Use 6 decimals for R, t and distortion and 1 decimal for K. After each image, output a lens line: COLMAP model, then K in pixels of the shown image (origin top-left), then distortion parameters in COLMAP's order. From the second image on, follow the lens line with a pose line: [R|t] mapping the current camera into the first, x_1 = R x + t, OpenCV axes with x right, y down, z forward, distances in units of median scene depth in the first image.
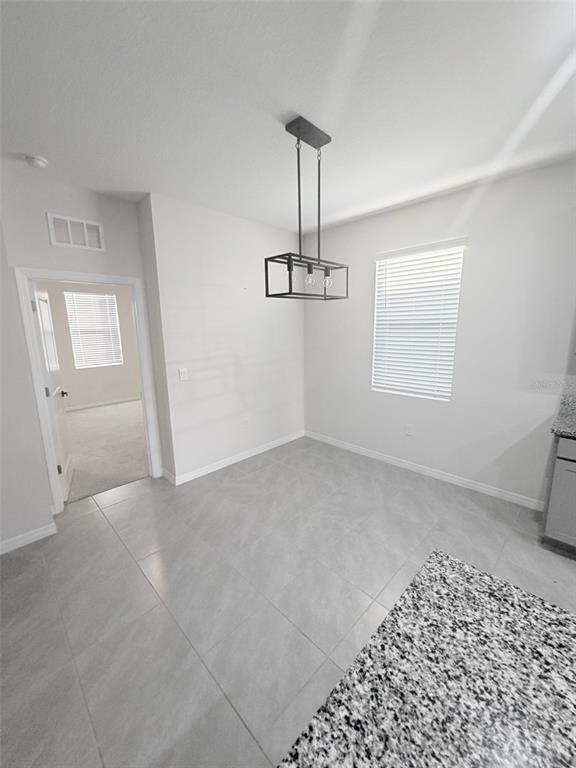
lens RADIAL K [[308.9, 0, 288.0], [0, 308.9, 384.0], [0, 0, 1]] dist [0.000756, -0.000087]
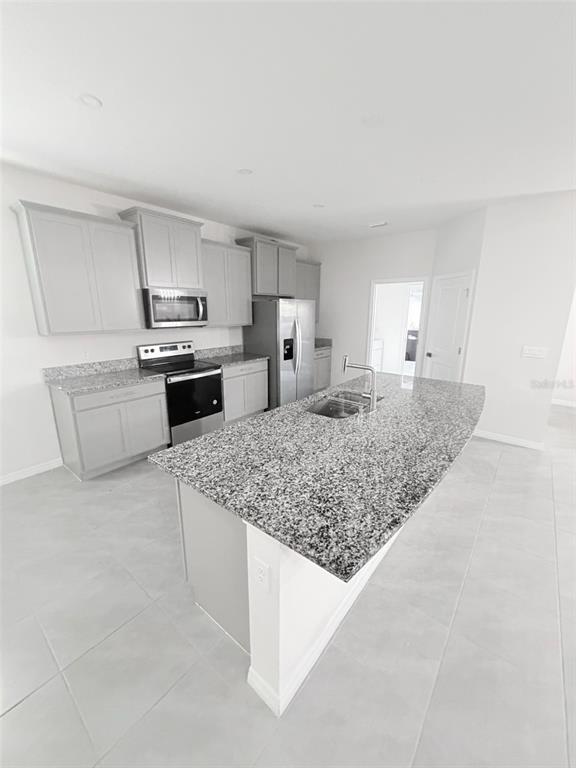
lens RADIAL K [[308.9, 0, 288.0], [0, 308.9, 384.0], [0, 0, 1]] dist [0.000756, -0.000087]
pose [[-0.113590, -0.225140, 0.967682, -1.583228], [0.180450, 0.953112, 0.242932, -0.103552], [-0.977003, 0.202213, -0.067637, 0.515780]]
